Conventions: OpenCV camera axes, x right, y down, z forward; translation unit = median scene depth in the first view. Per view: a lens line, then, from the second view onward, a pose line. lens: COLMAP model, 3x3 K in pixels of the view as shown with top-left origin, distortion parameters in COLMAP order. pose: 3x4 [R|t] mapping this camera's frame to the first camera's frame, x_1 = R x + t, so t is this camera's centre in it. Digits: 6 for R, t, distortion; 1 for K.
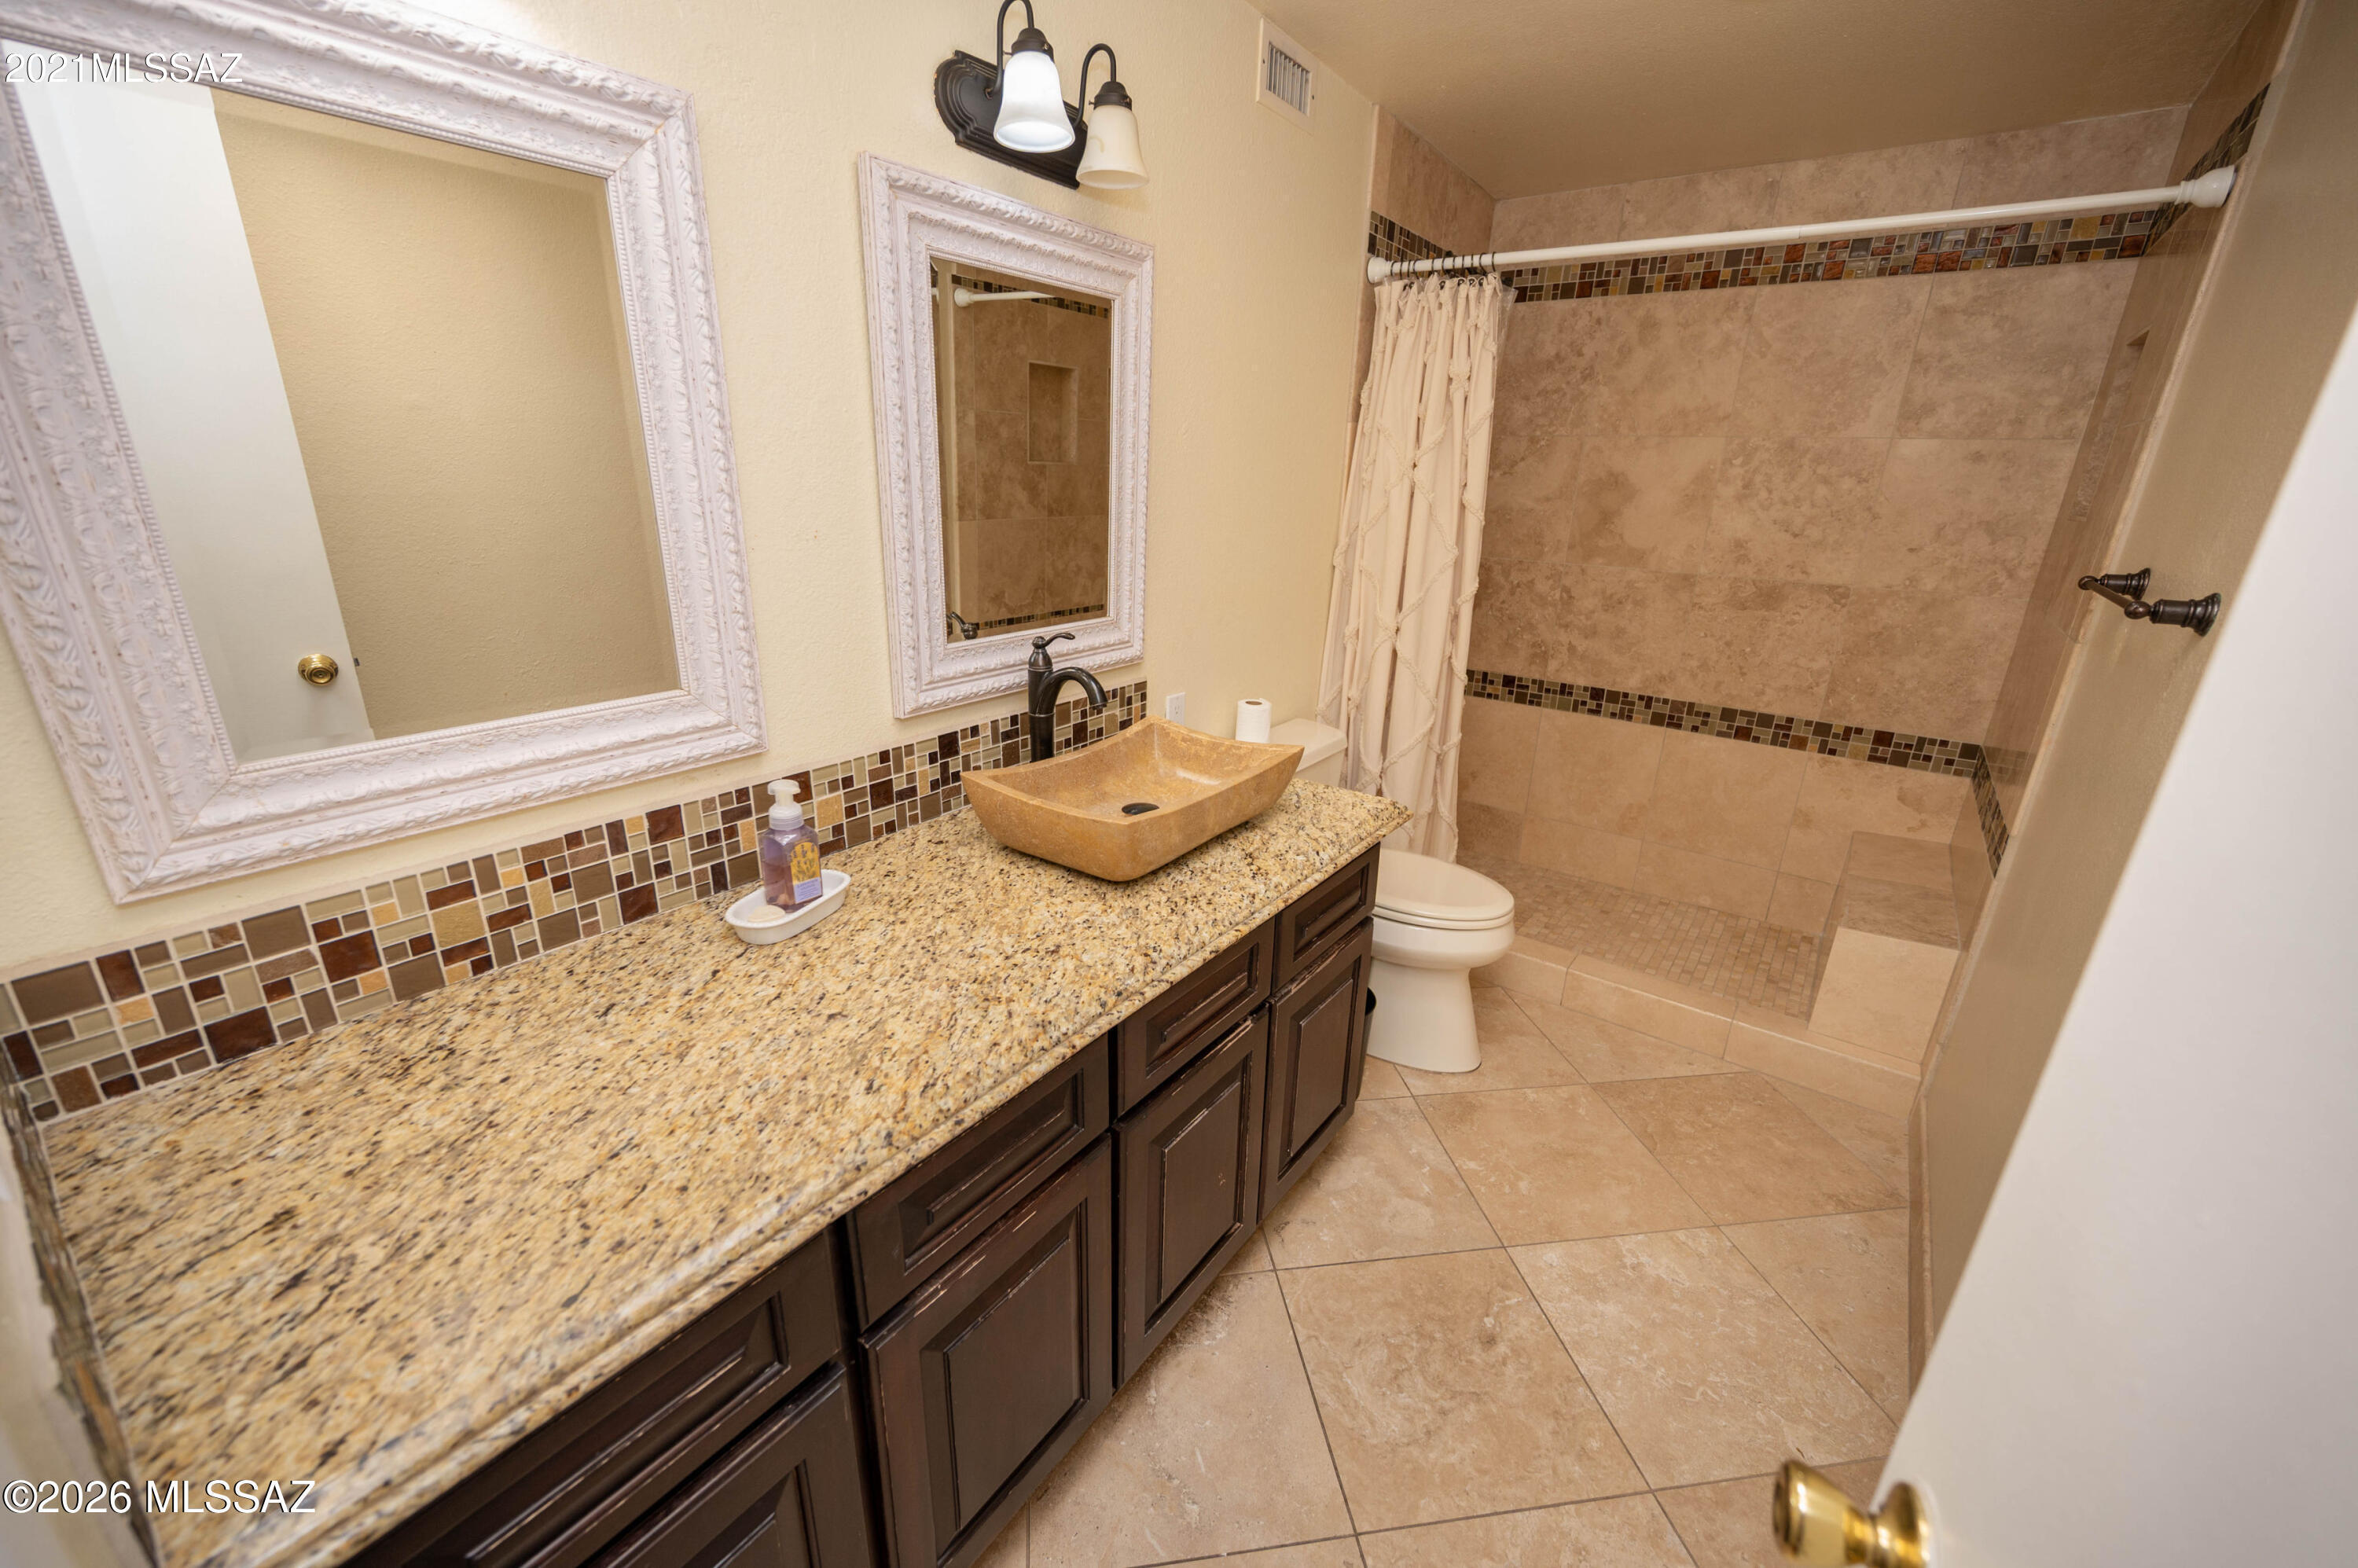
lens RADIAL K [[931.0, 0, 1164.8], [0, 931.0, 781.0], [0, 0, 1]] dist [-0.002984, -0.000289]
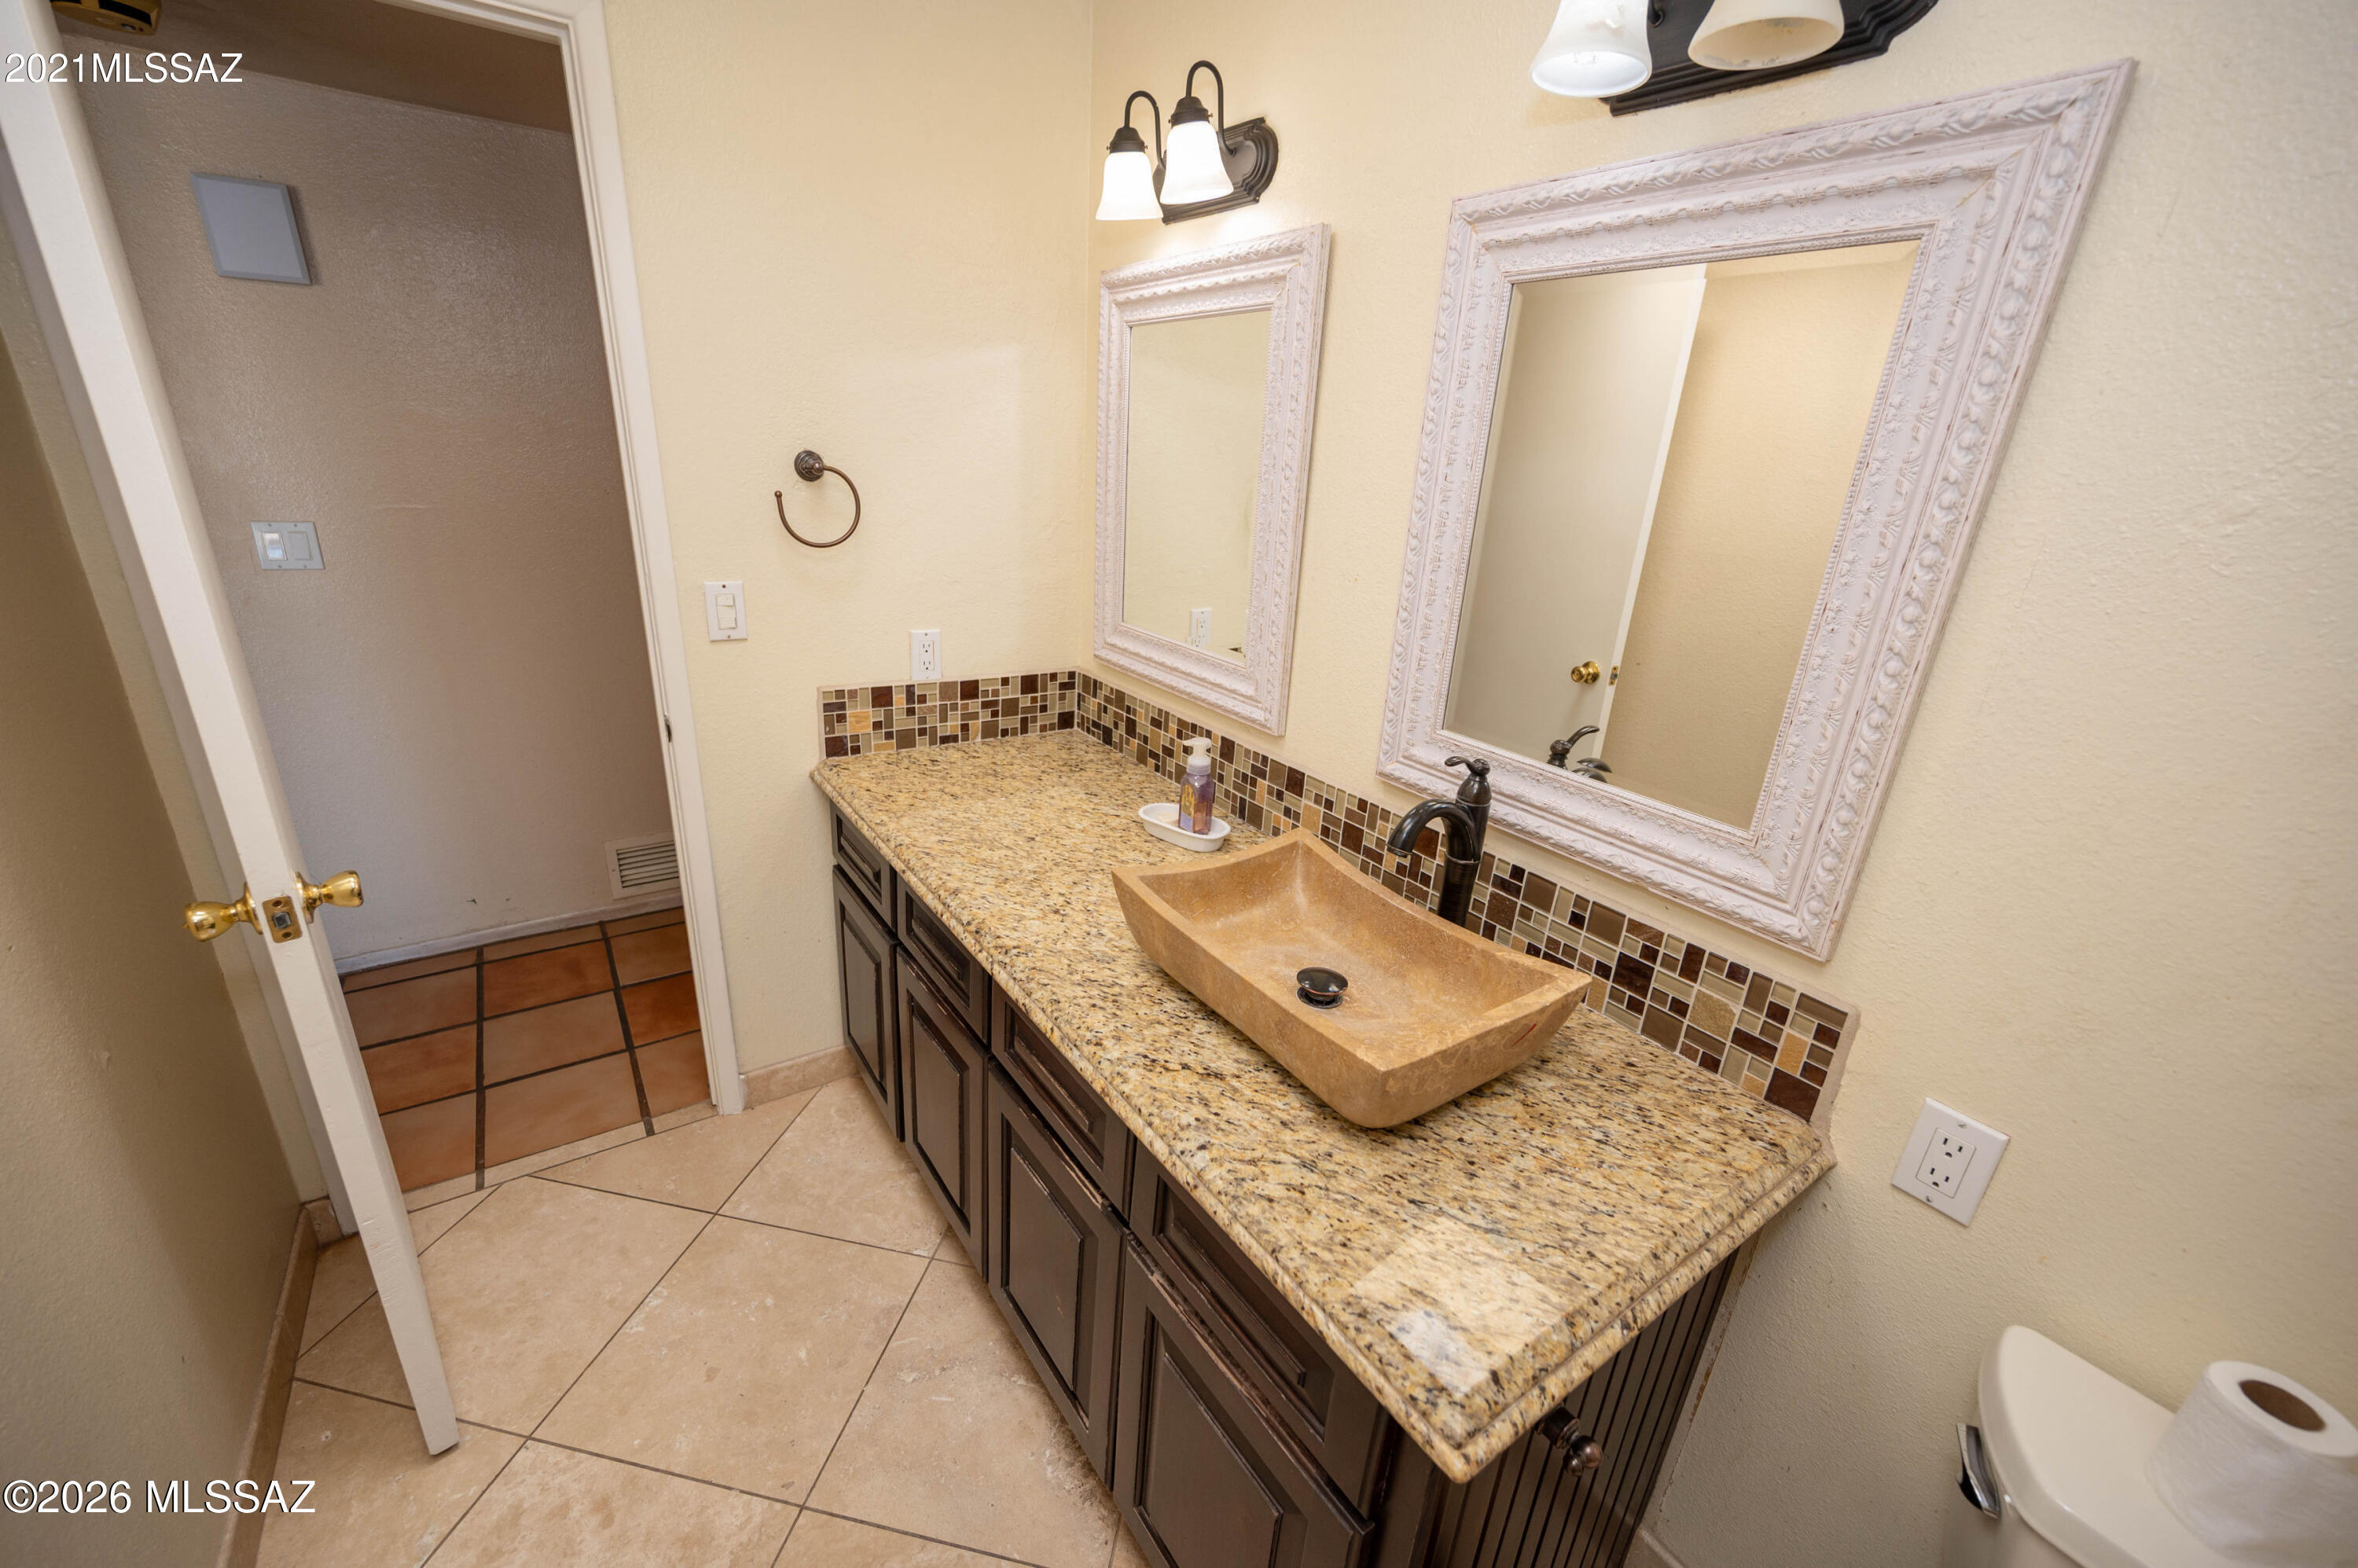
lens RADIAL K [[931.0, 0, 1164.8], [0, 931.0, 781.0], [0, 0, 1]] dist [-0.002984, -0.000289]
pose [[-0.317780, 0.279527, -0.906025, 0.809696], [-0.366953, 0.844836, 0.389354, -0.438064], [0.874278, 0.456198, -0.165899, 1.182668]]
